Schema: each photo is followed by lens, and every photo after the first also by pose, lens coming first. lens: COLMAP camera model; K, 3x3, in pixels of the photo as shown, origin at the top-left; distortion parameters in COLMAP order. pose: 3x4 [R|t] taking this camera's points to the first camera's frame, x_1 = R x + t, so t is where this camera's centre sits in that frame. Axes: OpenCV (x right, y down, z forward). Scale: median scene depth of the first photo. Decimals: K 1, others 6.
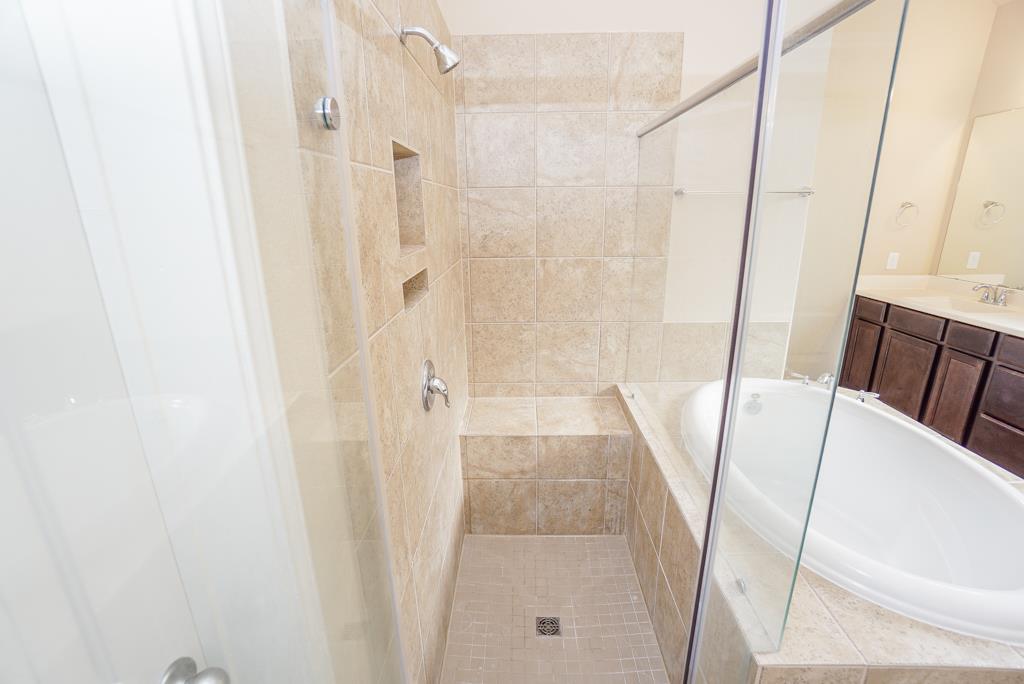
lens RADIAL K [[472.8, 0, 512.0], [0, 472.8, 342.0], [0, 0, 1]] dist [-0.056786, 0.024324]
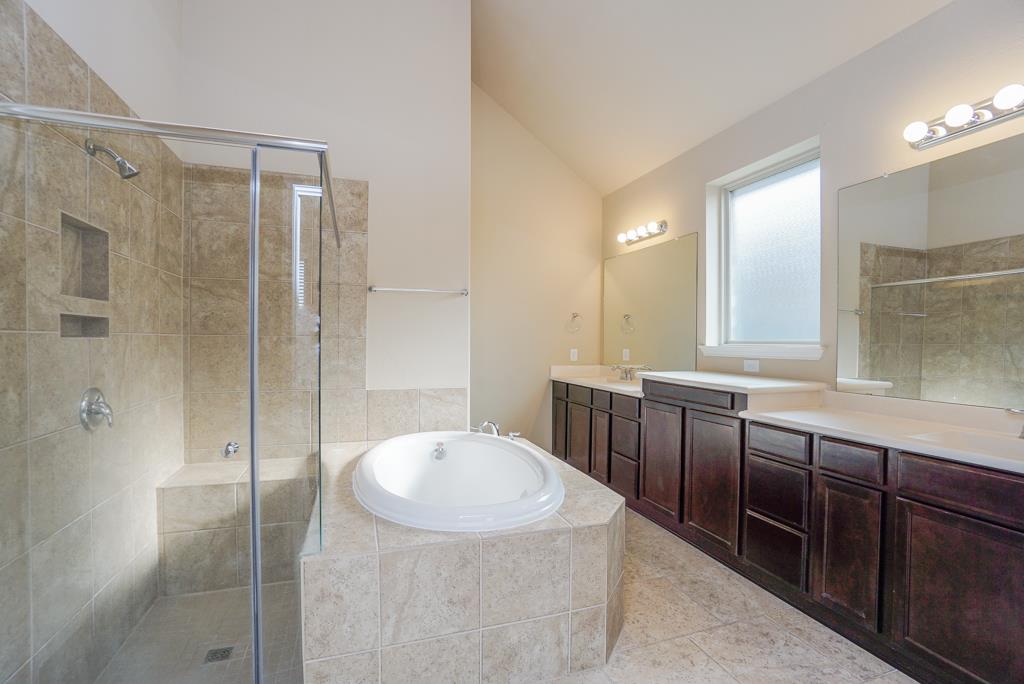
lens RADIAL K [[472.8, 0, 512.0], [0, 472.8, 342.0], [0, 0, 1]] dist [-0.056786, 0.024324]
pose [[0.940258, 0.019619, 0.339896, 0.267625], [0.074448, 0.962330, -0.261492, 0.195798], [-0.332222, 0.271175, 0.903378, -0.287694]]
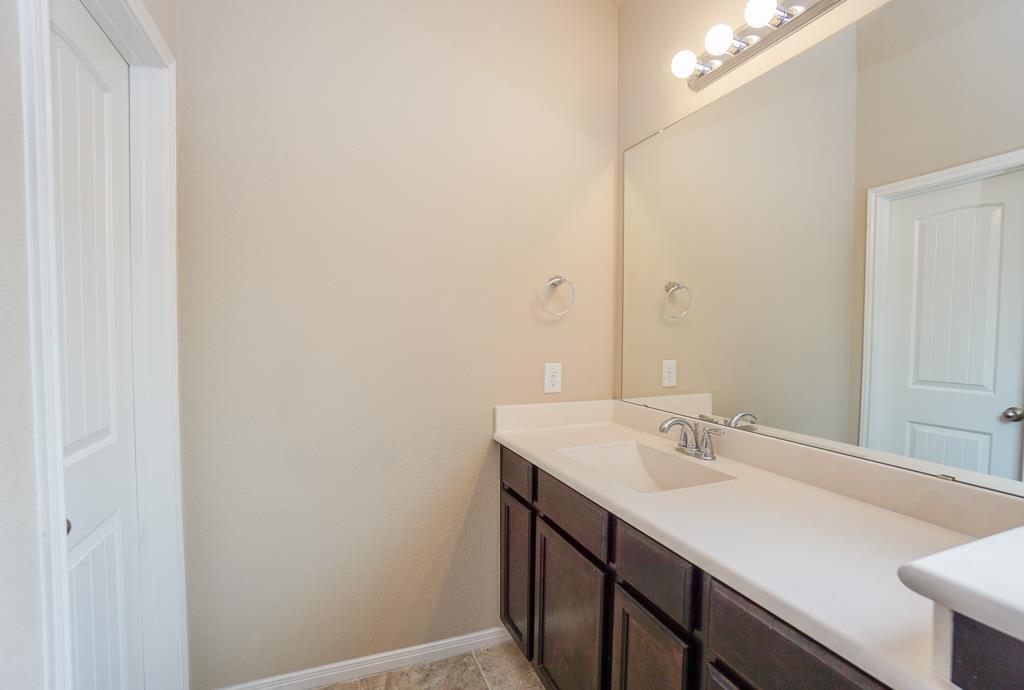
lens RADIAL K [[479.4, 0, 512.0], [0, 479.4, 345.0], [0, 0, 1]] dist [-0.033697, -0.000020]
pose [[0.926953, 0.000183, 0.375177, 0.804898], [0.093612, 0.968258, -0.231760, -0.120400], [-0.363311, 0.249952, 0.897513, 0.688400]]
